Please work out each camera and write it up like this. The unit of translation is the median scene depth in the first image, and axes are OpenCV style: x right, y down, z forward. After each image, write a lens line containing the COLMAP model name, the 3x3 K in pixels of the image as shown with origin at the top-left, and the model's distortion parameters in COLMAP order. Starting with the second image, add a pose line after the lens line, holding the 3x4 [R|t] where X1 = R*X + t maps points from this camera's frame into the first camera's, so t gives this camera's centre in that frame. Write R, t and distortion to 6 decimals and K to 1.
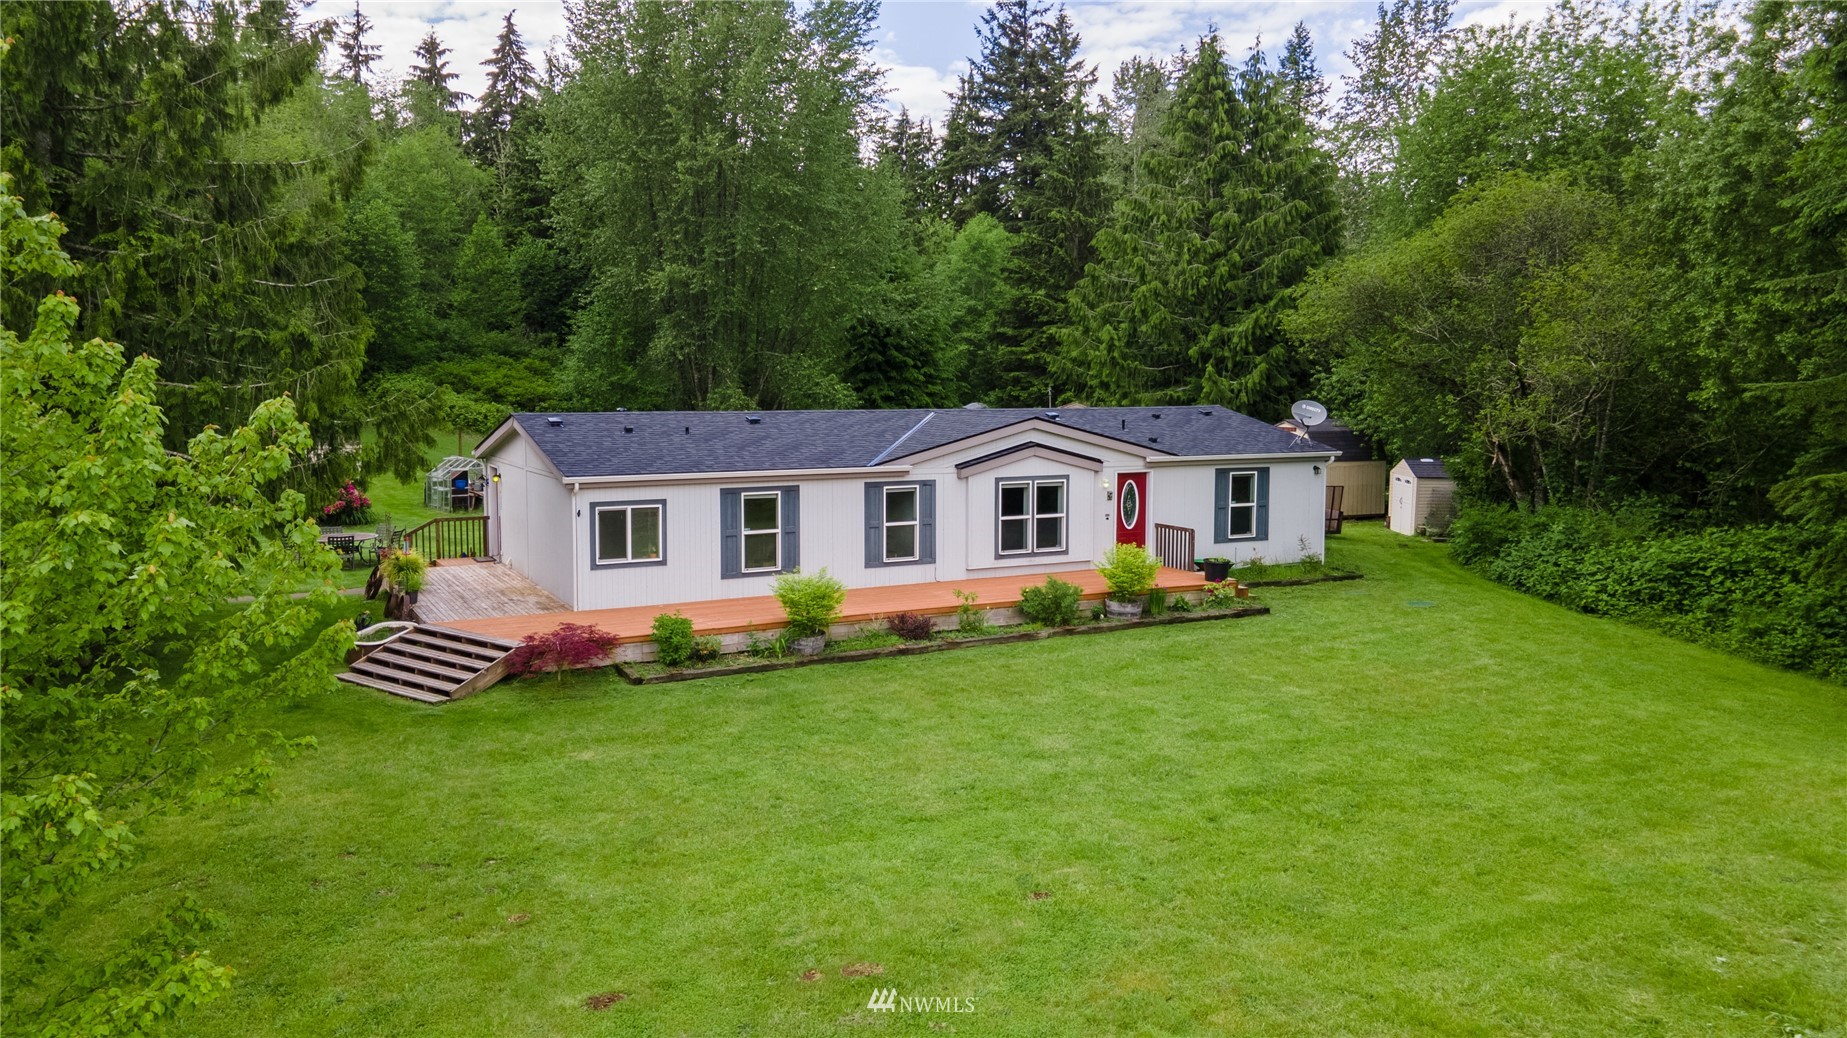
lens RADIAL K [[1336.4, 0, 910.5], [0, 1336.4, 505.0], [0, 0, 1]] dist [0.030134, 0.046153]
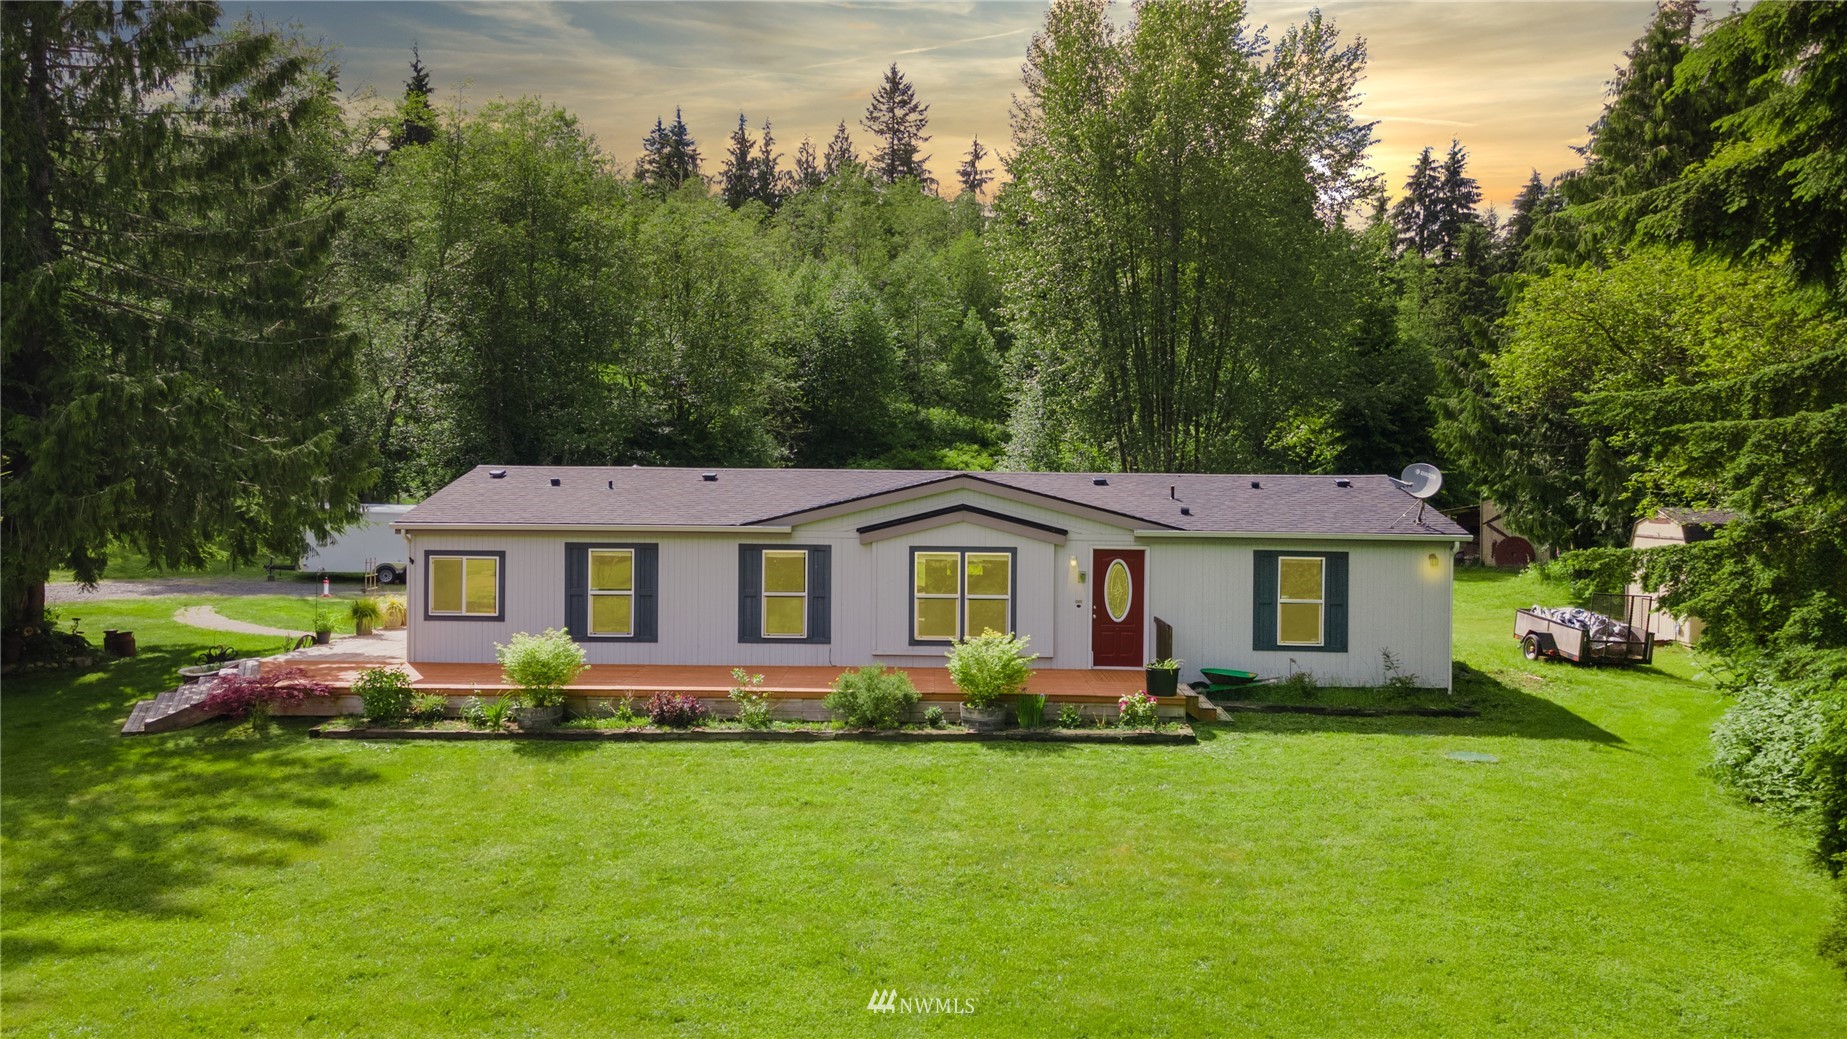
lens RADIAL K [[1336.4, 0, 913.9], [0, 1336.4, 515.8], [0, 0, 1]] dist [0.030134, 0.046153]
pose [[0.877023, 0.023224, -0.479886, 0.461559], [-0.056118, 0.996946, -0.054313, 0.005401], [0.477159, 0.074564, 0.875648, 0.269819]]
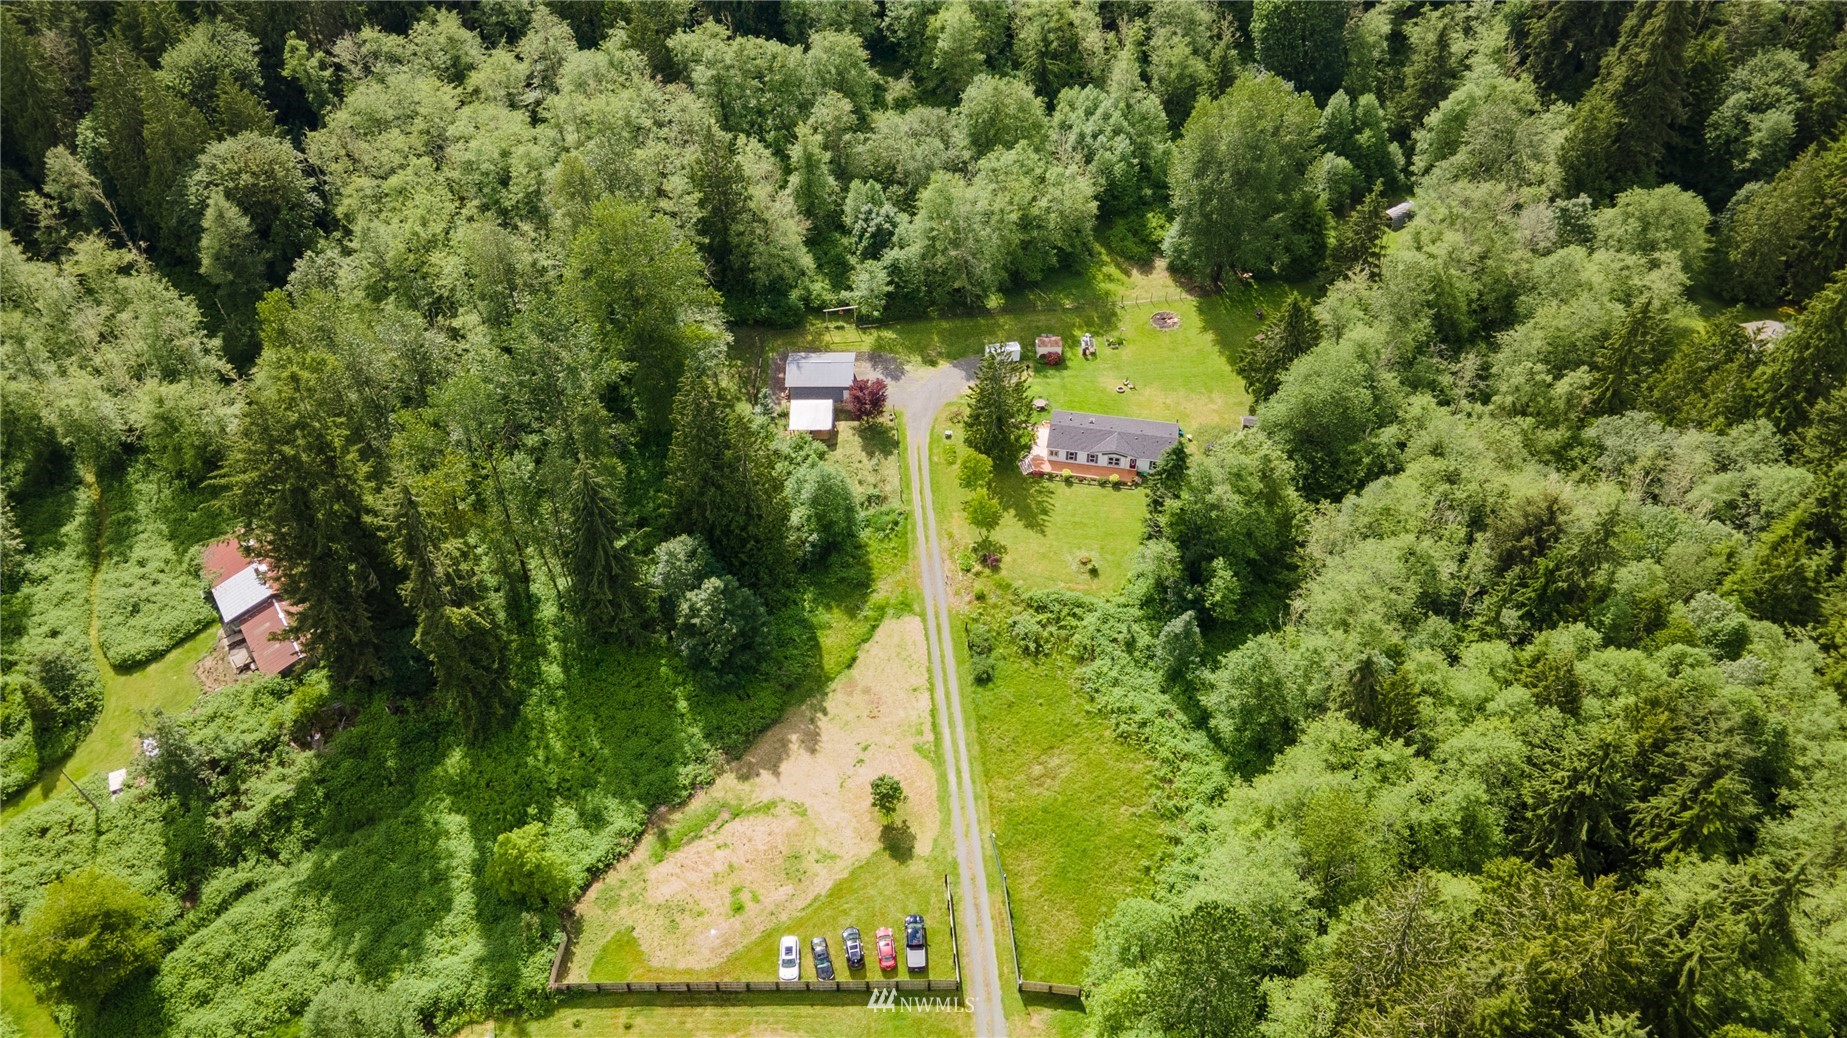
lens RADIAL K [[1336.4, 0, 921.7], [0, 1336.4, 517.3], [0, 0, 1]] dist [0.030134, 0.046153]
pose [[0.779020, 0.421205, -0.464451, 2.639628], [-0.044759, 0.776221, 0.628871, -4.052040], [0.625400, -0.469114, 0.623544, -4.033132]]
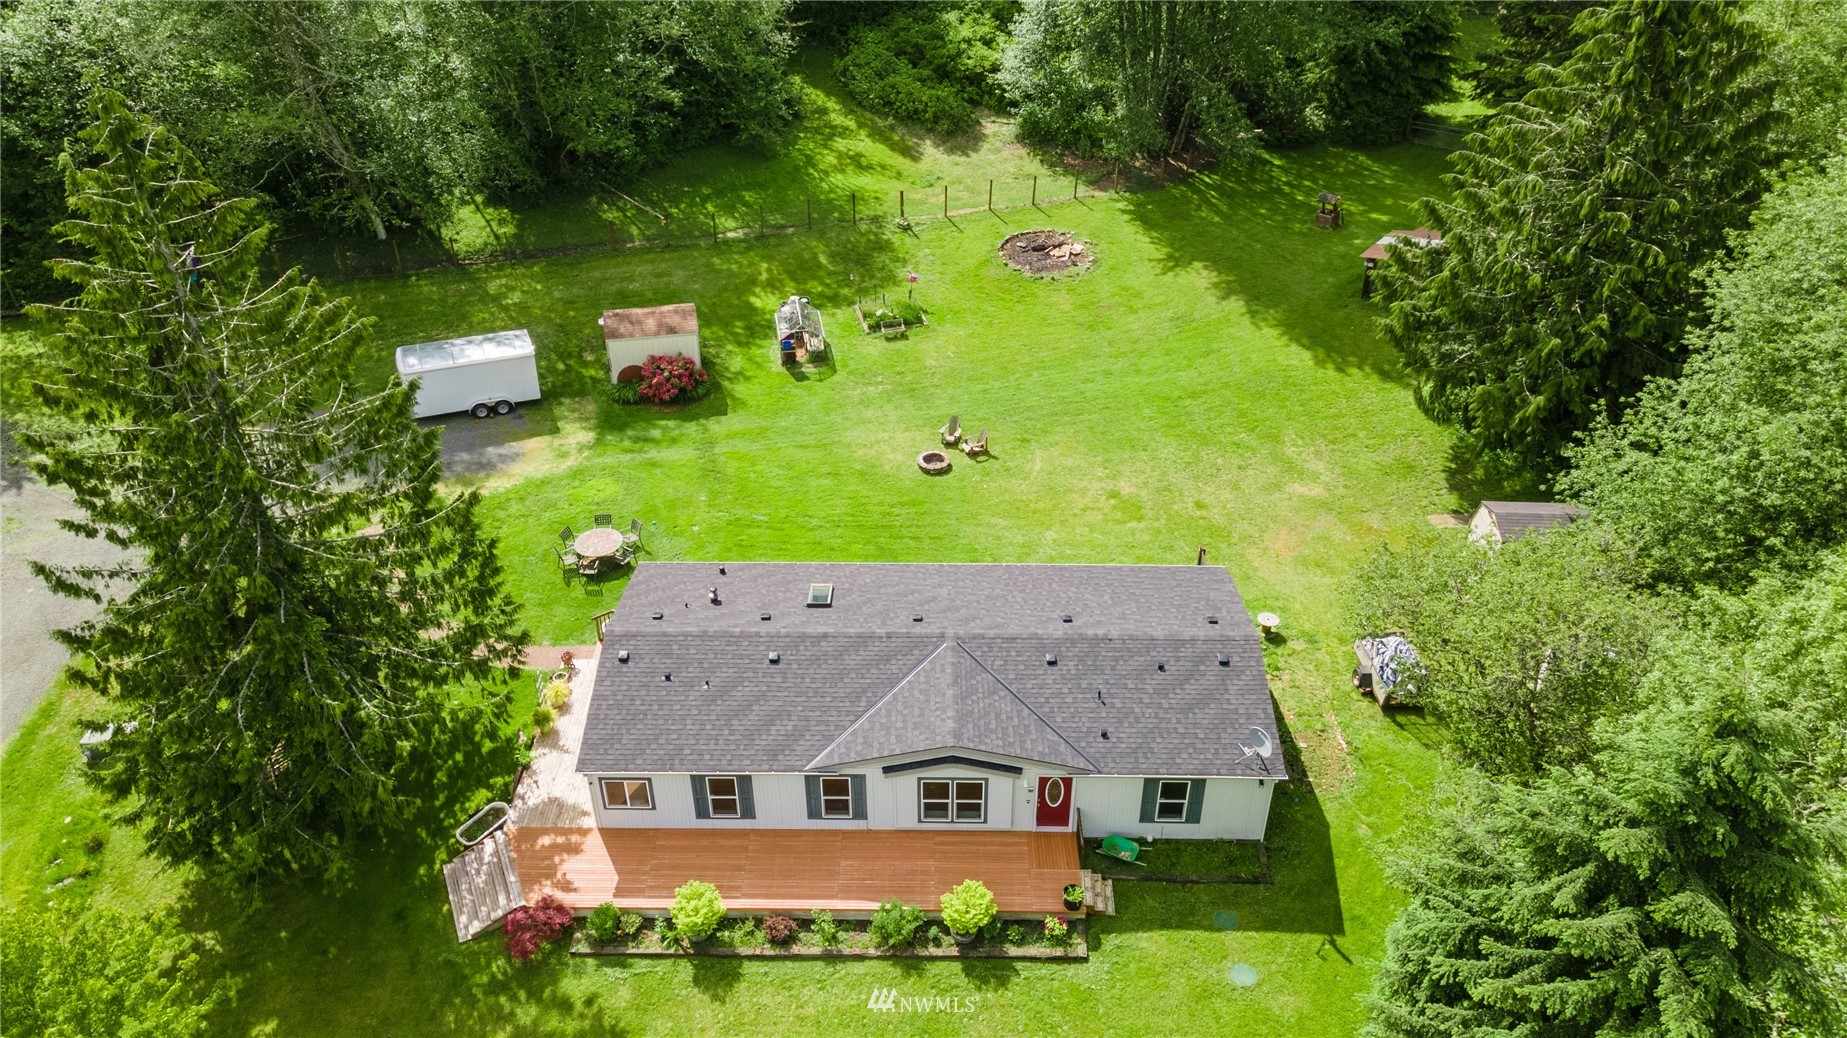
lens RADIAL K [[1336.4, 0, 916.6], [0, 1336.4, 502.1], [0, 0, 1]] dist [0.030134, 0.046153]
pose [[0.877796, 0.269343, -0.396141, 0.489895], [-0.040098, 0.865369, 0.499528, -0.871255], [0.477353, -0.422600, 0.770418, 0.135395]]
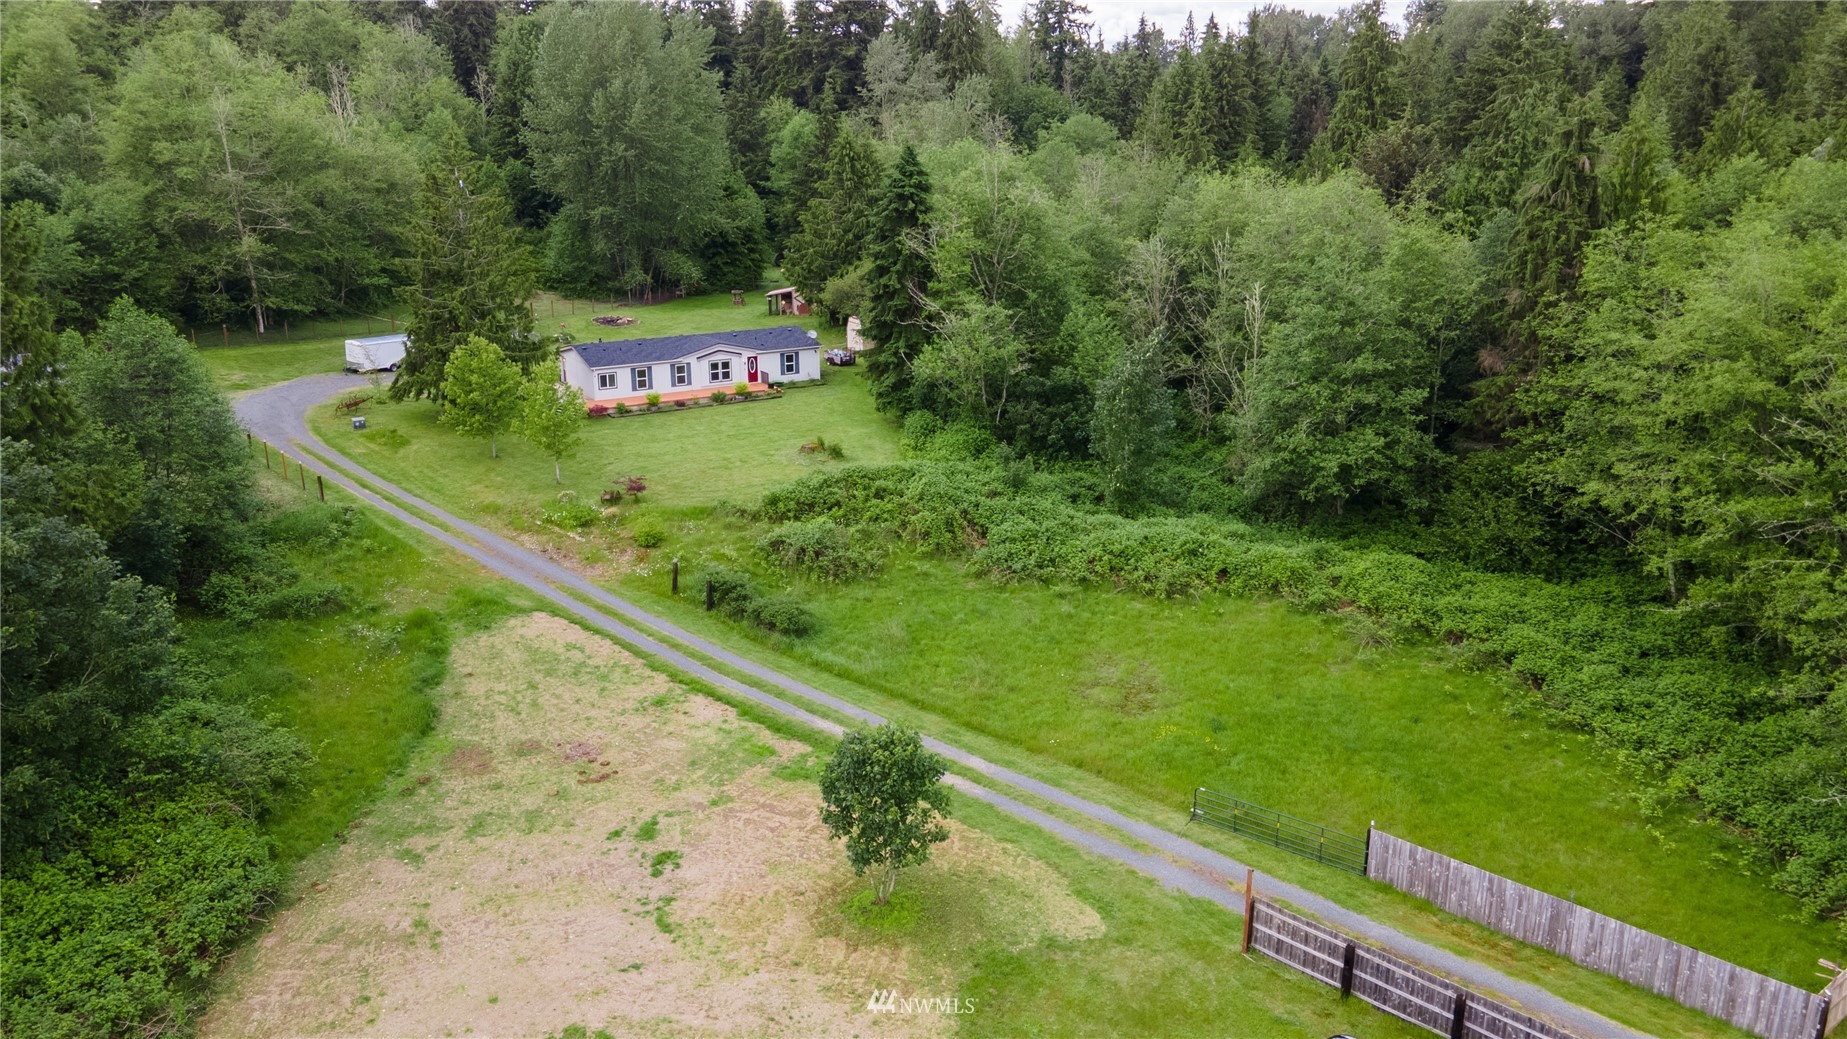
lens RADIAL K [[1336.4, 0, 933.6], [0, 1336.4, 523.6], [0, 0, 1]] dist [0.030134, 0.046153]
pose [[0.997641, -0.020861, 0.065395, 0.421437], [0.007137, 0.979062, 0.203438, -0.317786], [-0.068270, -0.202491, 0.976901, -2.634825]]
